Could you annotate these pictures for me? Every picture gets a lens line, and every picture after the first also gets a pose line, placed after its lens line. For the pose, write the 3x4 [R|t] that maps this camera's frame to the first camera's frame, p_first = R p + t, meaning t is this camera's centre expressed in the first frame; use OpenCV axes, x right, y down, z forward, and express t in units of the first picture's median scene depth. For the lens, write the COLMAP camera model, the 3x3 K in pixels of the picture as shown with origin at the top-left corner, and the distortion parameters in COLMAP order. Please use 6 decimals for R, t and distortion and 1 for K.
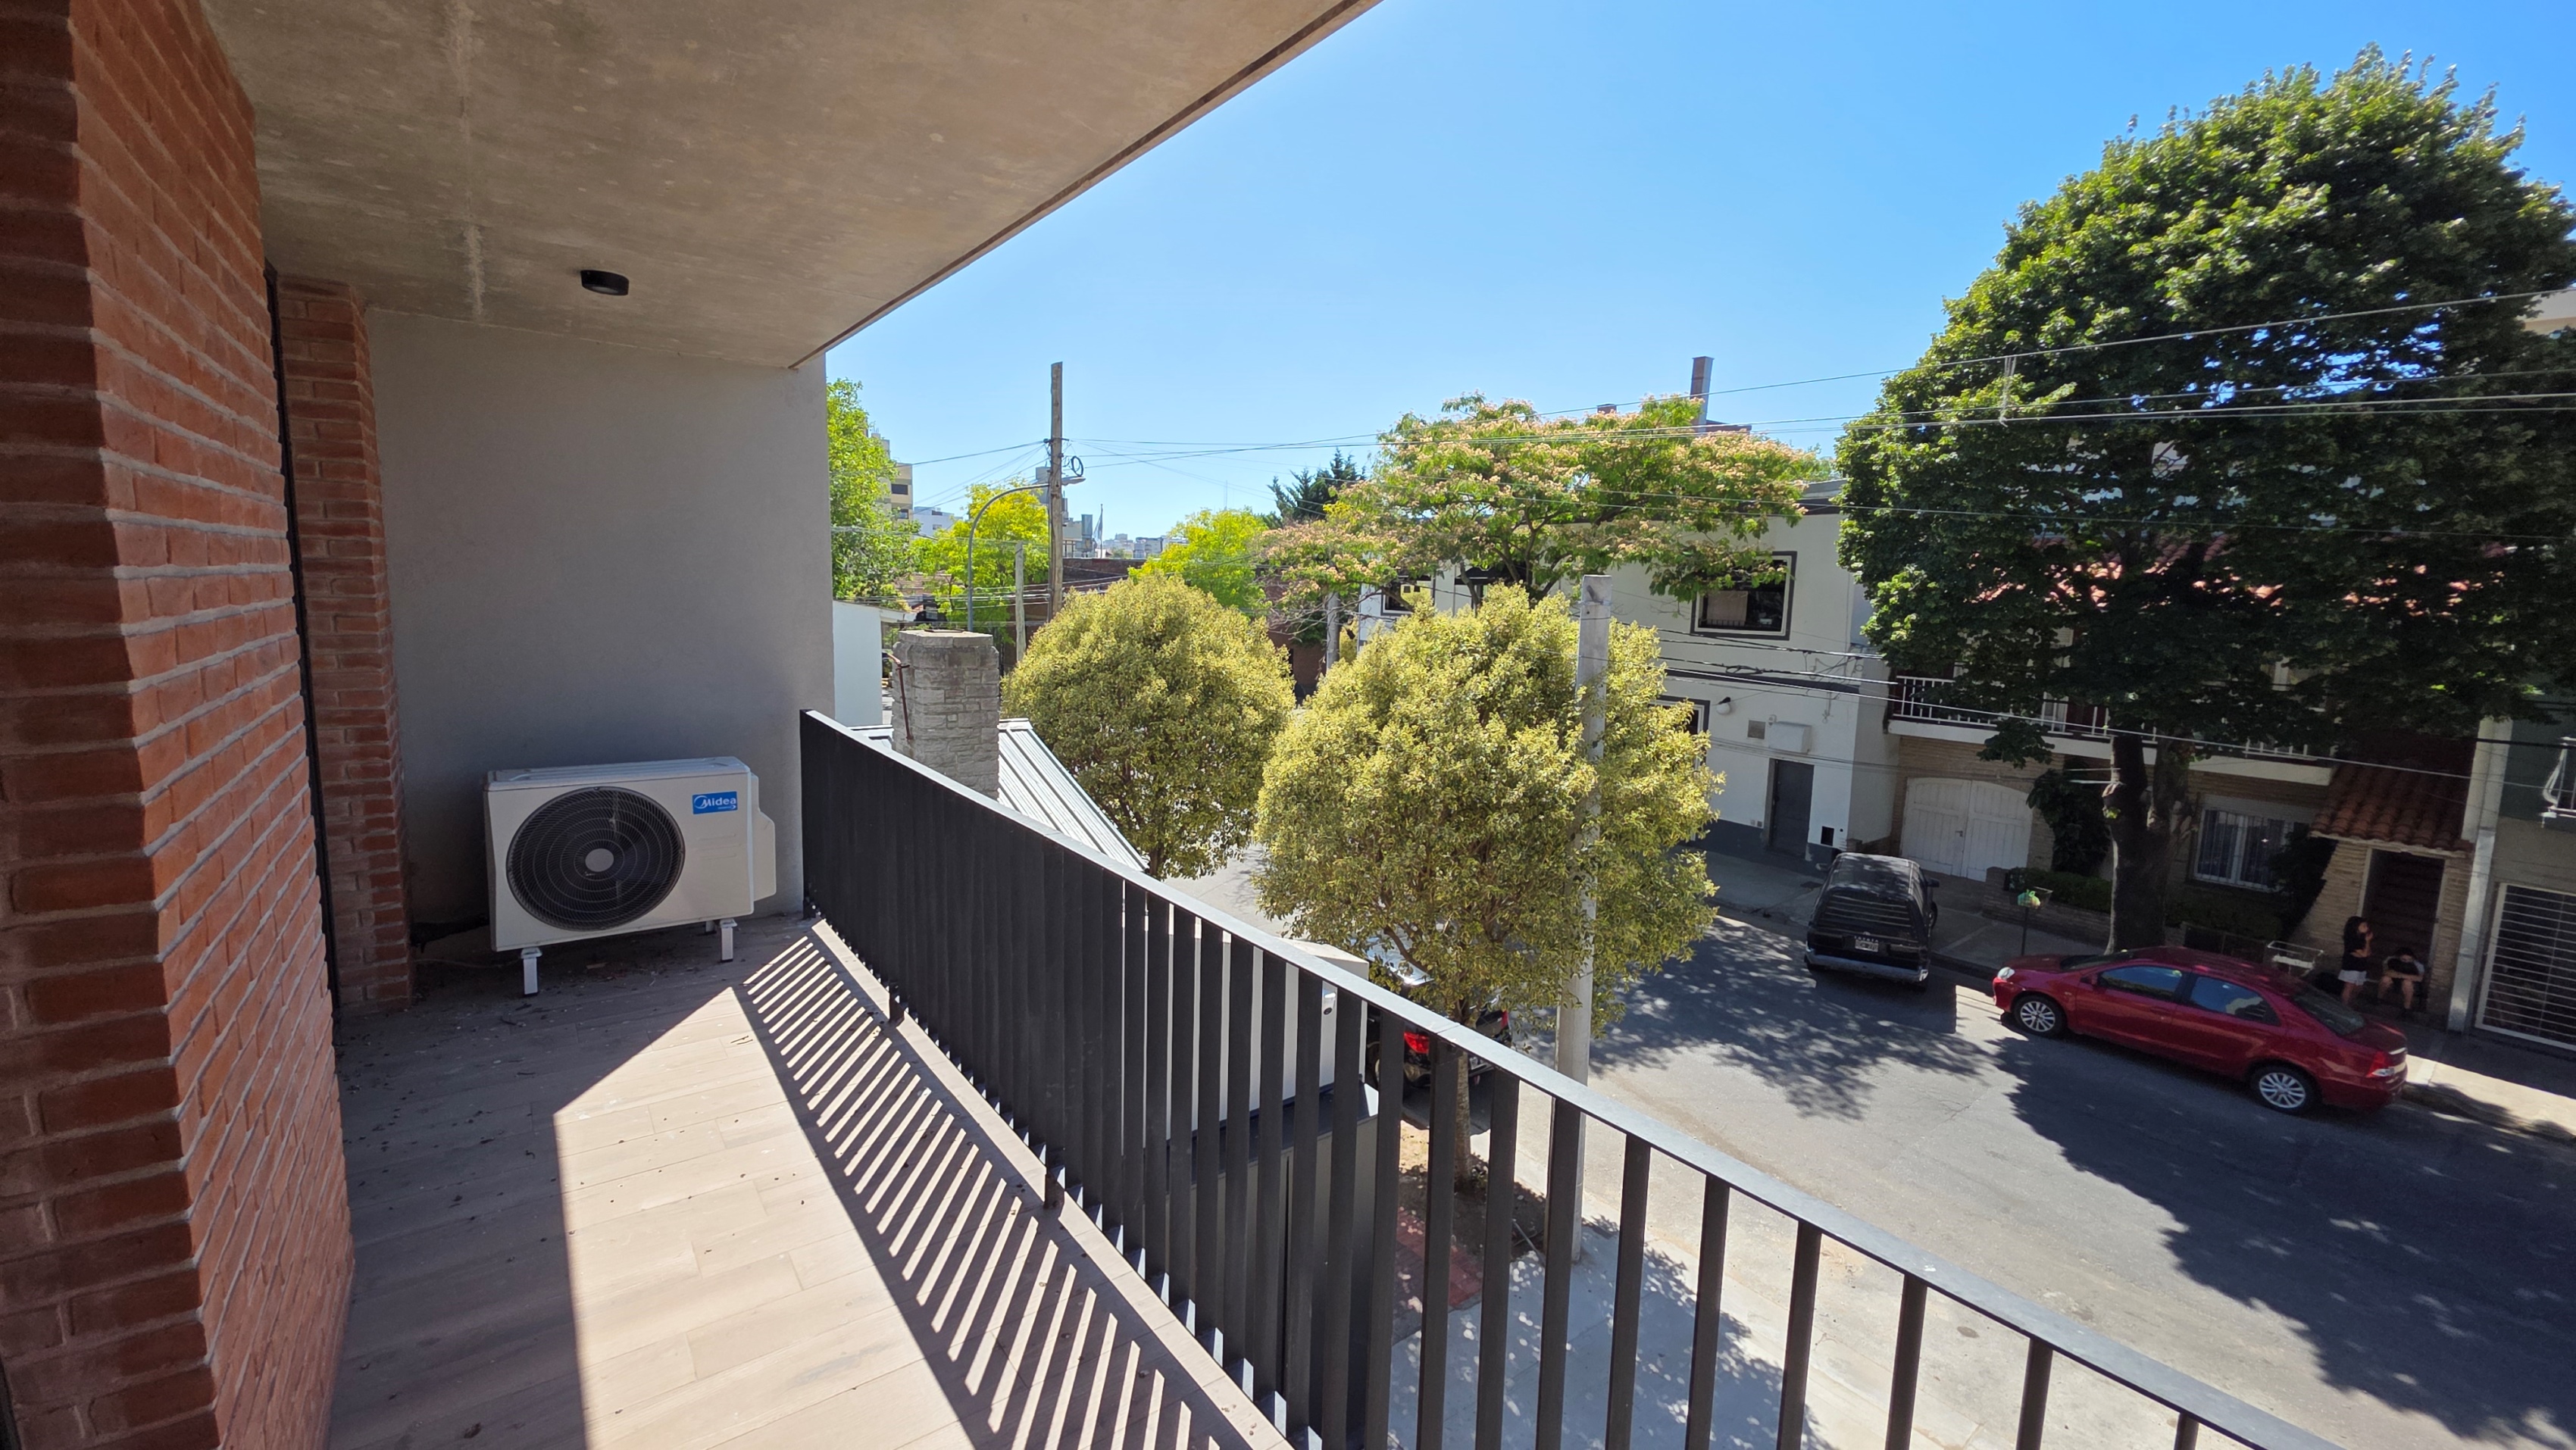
lens RADIAL K [[1020.0, 0, 1289.5], [0, 1020.0, 709.7], [0, 0, 1]] dist [-0.003376, -0.002690]
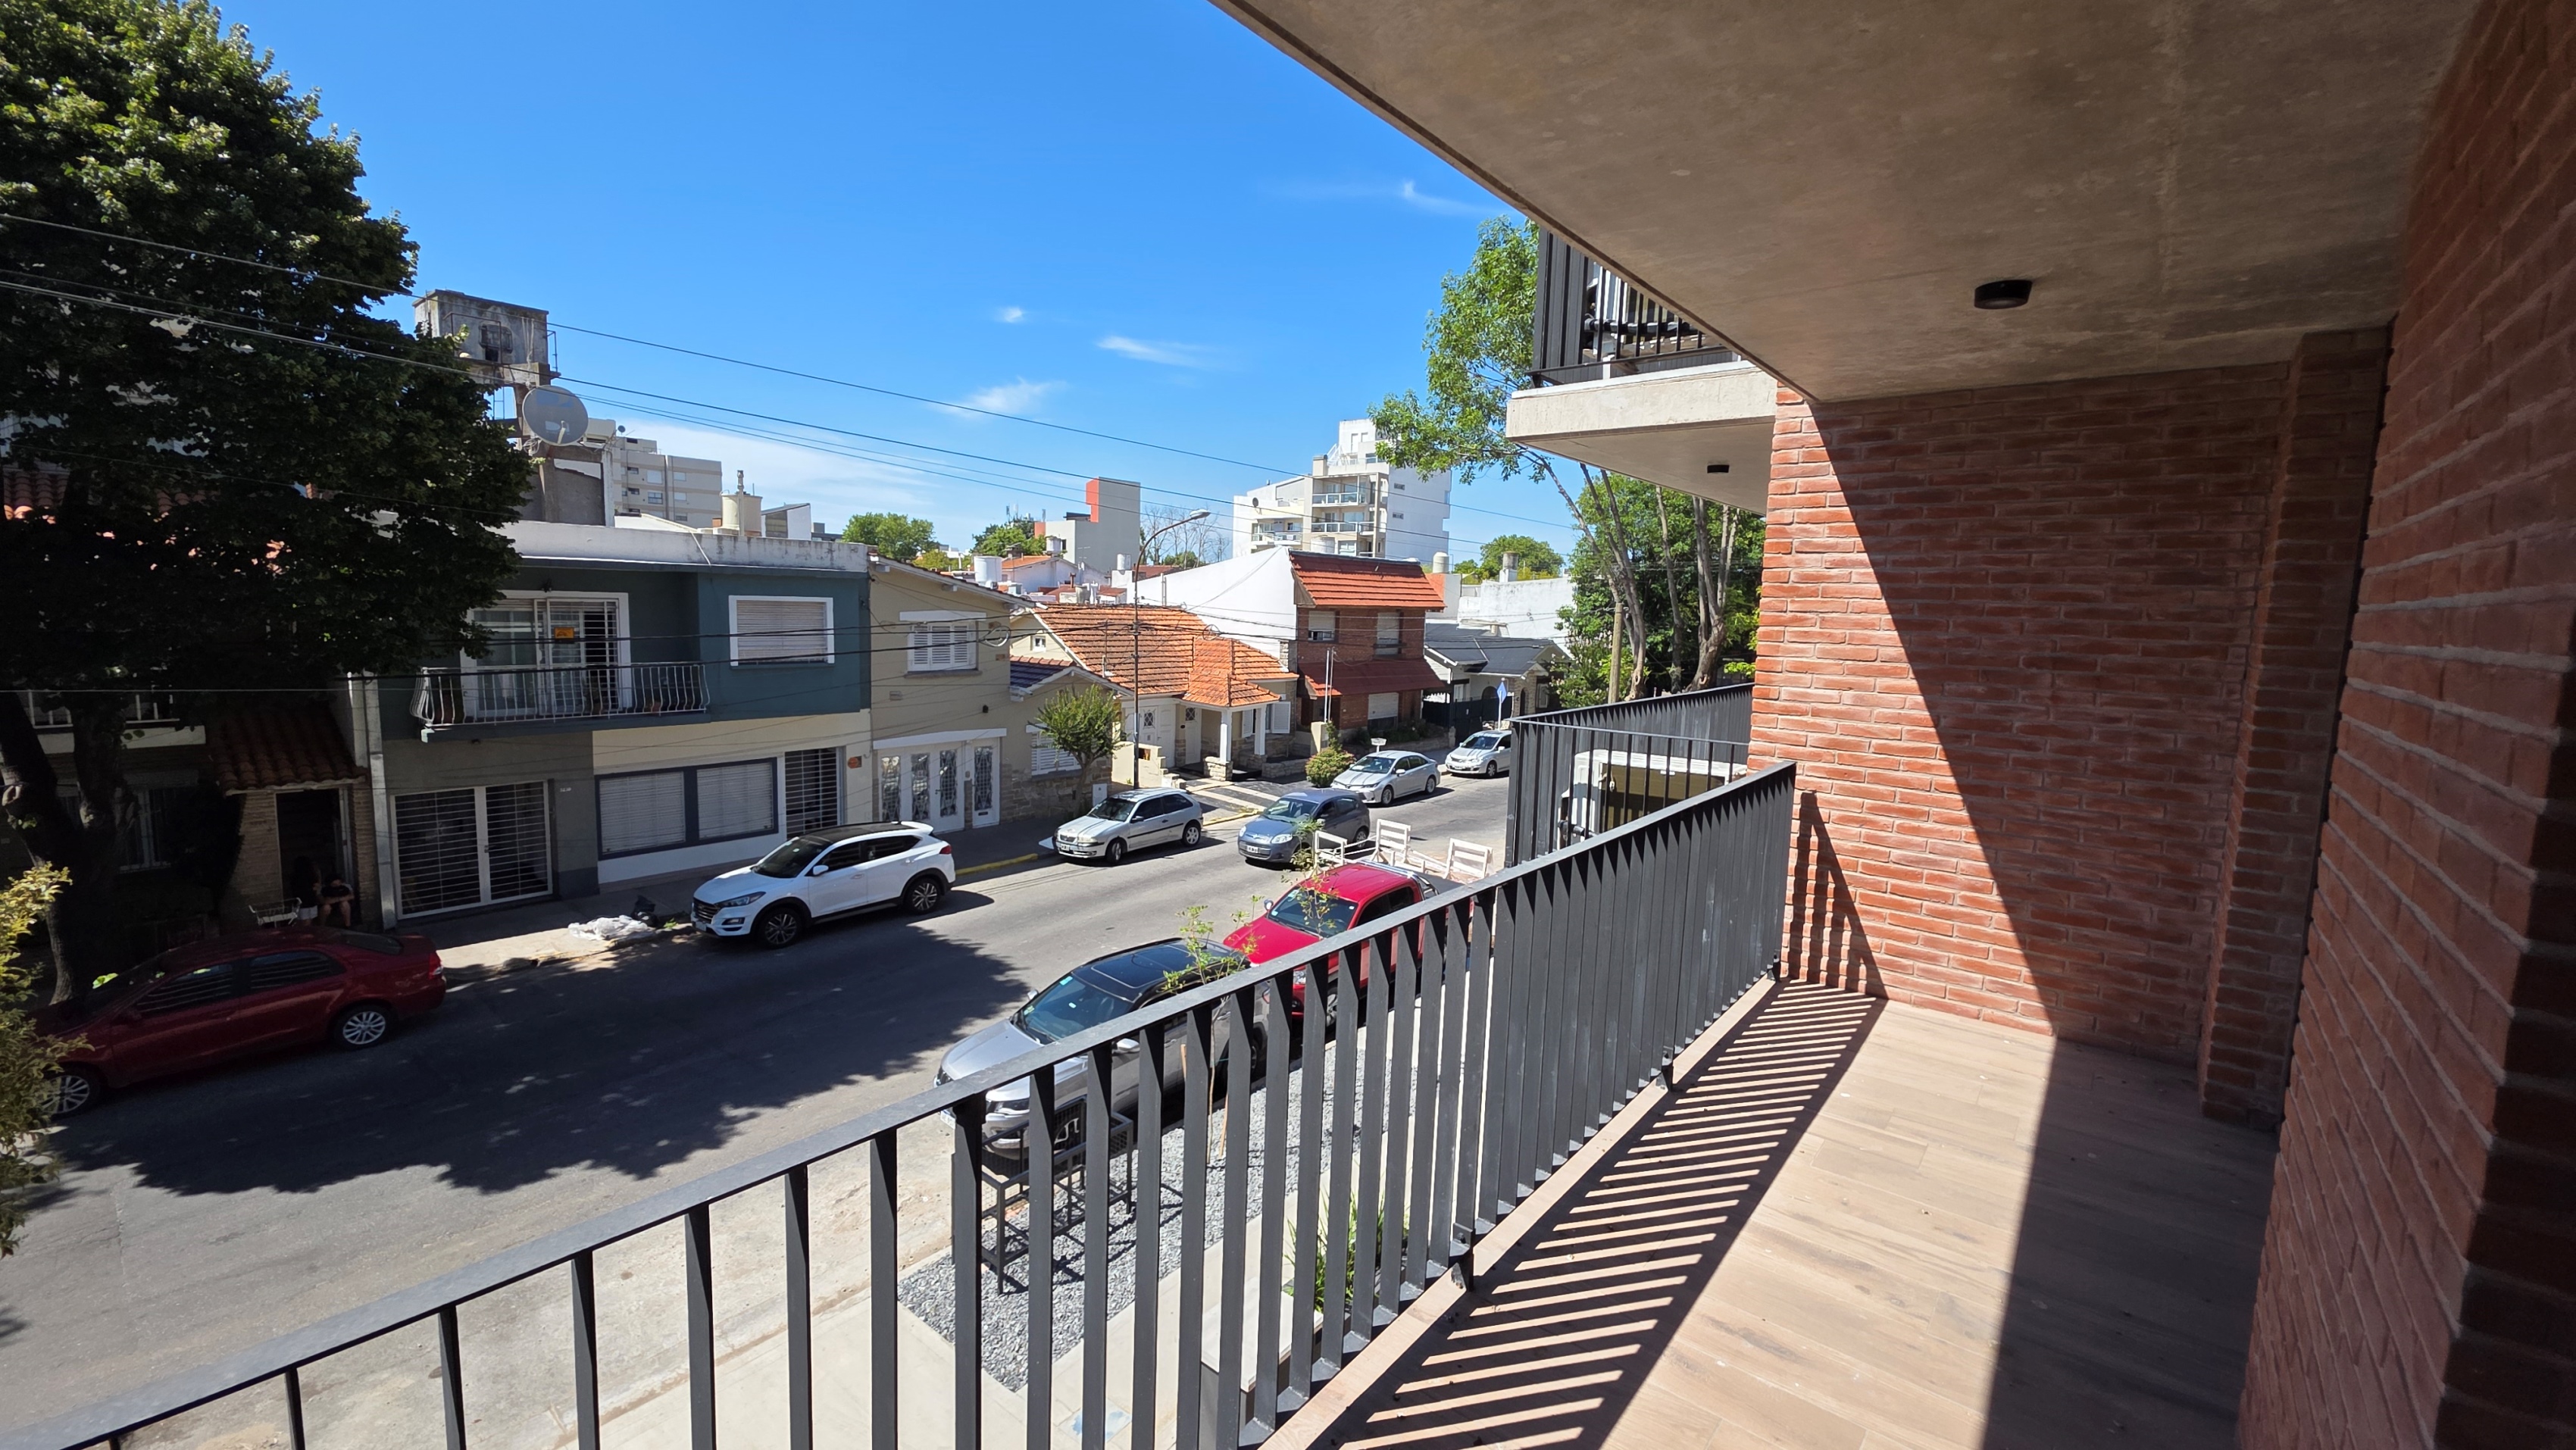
lens RADIAL K [[1020.0, 0, 1286.1], [0, 1020.0, 717.4], [0, 0, 1]] dist [-0.003376, -0.002690]
pose [[-0.226584, -0.148098, 0.962667, -0.217150], [0.084029, 0.981715, 0.170806, -0.042454], [-0.970360, 0.119594, -0.209996, 0.276753]]
